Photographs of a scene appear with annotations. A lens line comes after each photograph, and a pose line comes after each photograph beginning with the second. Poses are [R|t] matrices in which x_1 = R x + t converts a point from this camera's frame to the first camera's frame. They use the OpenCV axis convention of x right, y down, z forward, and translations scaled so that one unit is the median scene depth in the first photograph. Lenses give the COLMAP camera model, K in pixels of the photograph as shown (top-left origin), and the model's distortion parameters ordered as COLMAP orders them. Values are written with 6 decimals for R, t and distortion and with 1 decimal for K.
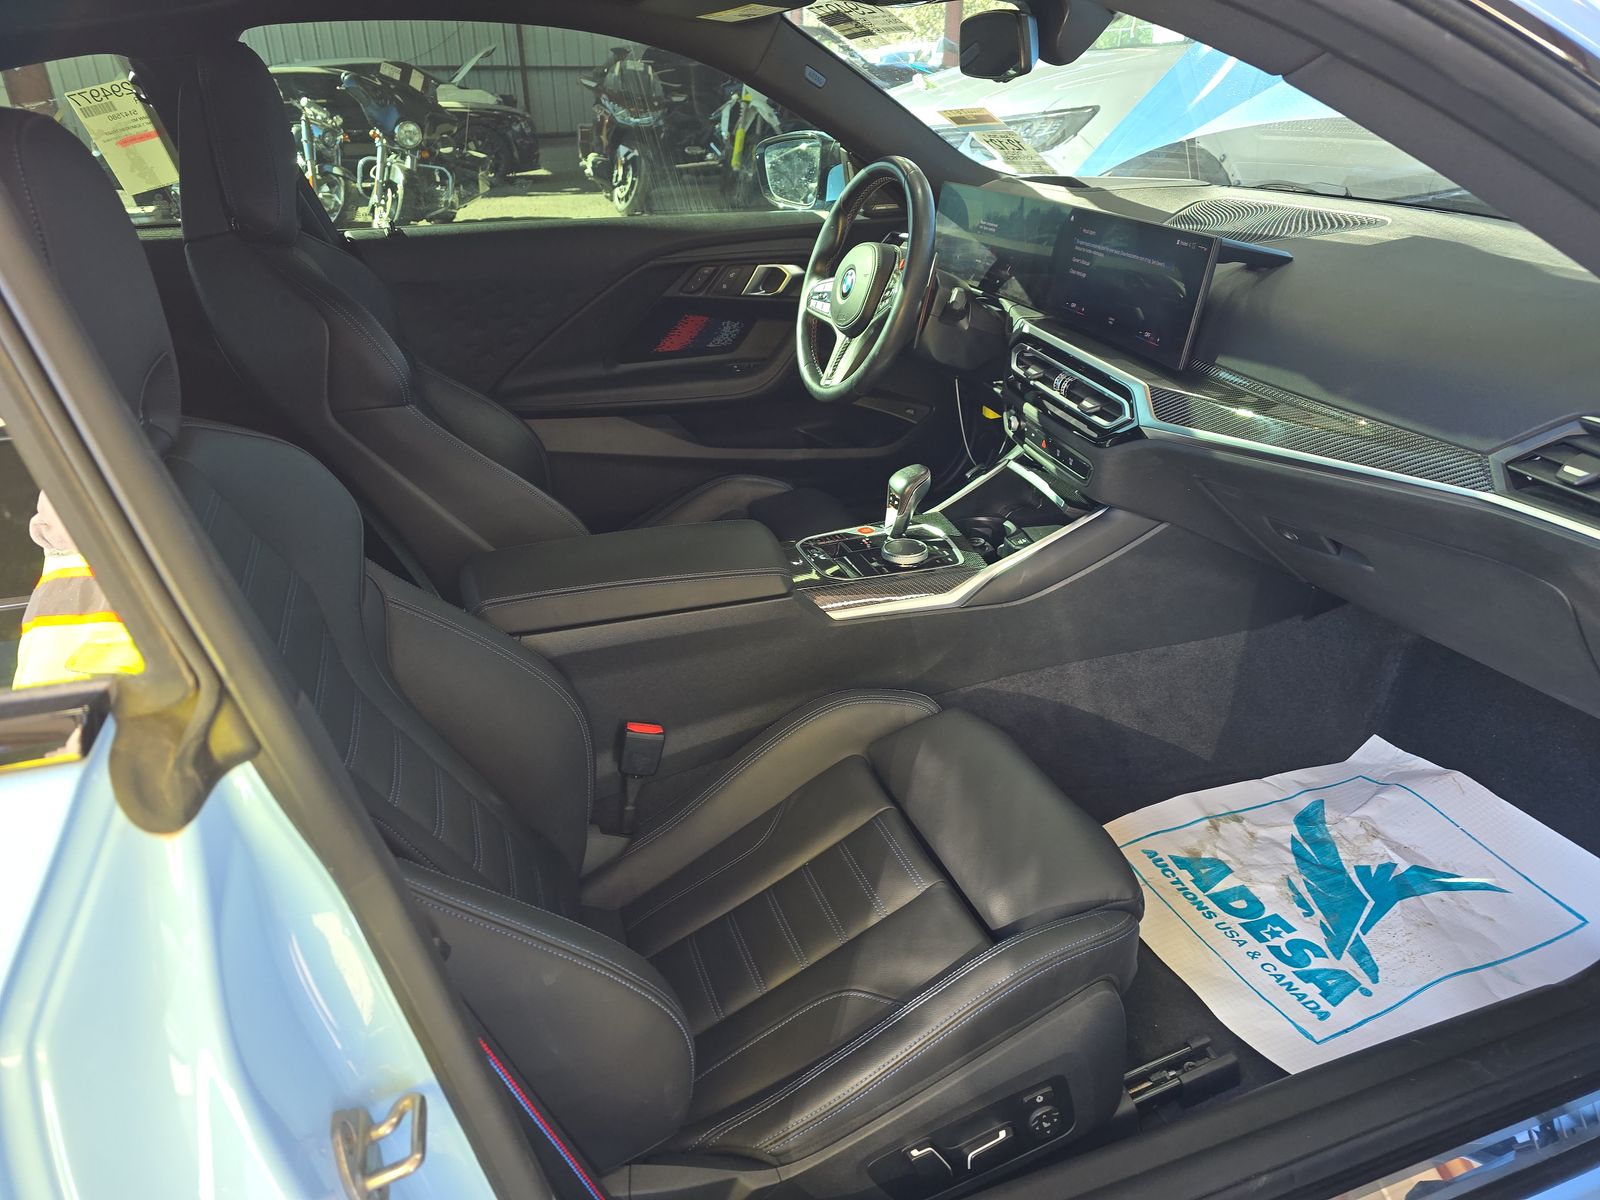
lens RADIAL K [[1088.1, 0, 803.9], [0, 1088.1, 600.4], [0, 0, 1]] dist [0.003935, 0.000177]
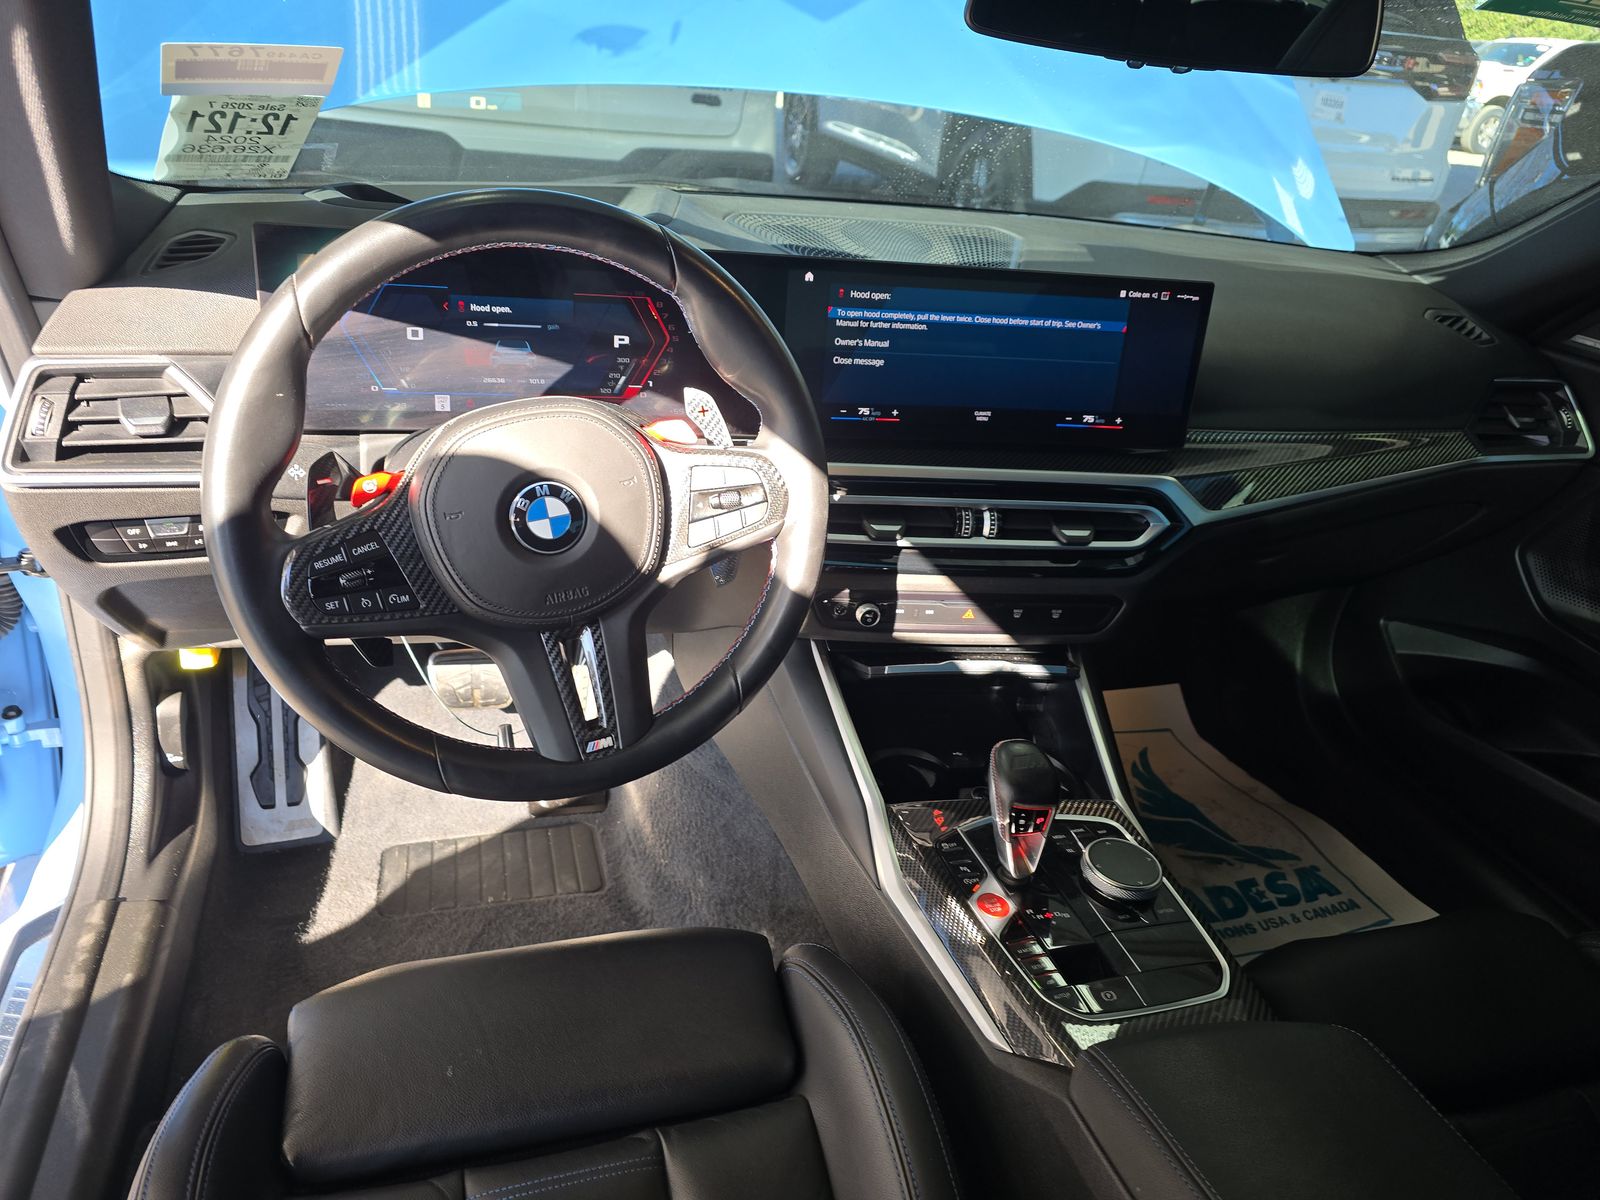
lens RADIAL K [[1088.1, 0, 804.2], [0, 1088.1, 601.7], [0, 0, 1]] dist [0.003935, 0.000177]
pose [[0.063039, -0.431709, 0.899807, -0.402012], [0.348774, 0.854282, 0.385433, -0.468465], [-0.935084, 0.289532, 0.204422, 1.014380]]
